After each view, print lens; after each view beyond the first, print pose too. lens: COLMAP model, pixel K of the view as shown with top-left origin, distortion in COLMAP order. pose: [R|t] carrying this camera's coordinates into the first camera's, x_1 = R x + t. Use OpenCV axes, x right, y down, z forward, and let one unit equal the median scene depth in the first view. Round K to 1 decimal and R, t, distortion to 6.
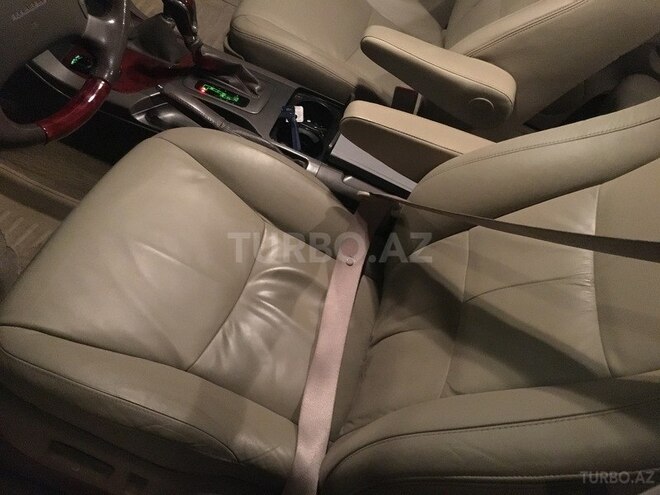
lens RADIAL K [[562.4, 0, 330.0], [0, 562.4, 247.5], [0, 0, 1]] dist [0.045656, -0.008698]
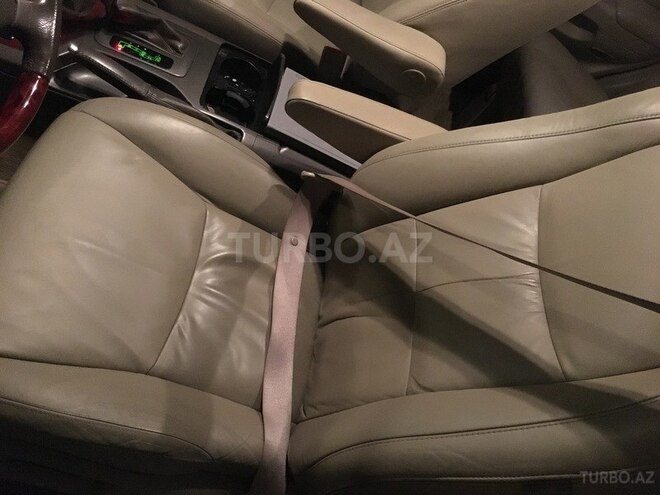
lens RADIAL K [[562.4, 0, 330.0], [0, 562.4, 247.5], [0, 0, 1]] dist [0.045656, -0.008698]
pose [[0.976418, -0.038454, 0.212439, -0.125910], [0.003658, 0.986814, 0.161816, -0.136179], [-0.215860, -0.157223, 0.963683, 0.014659]]
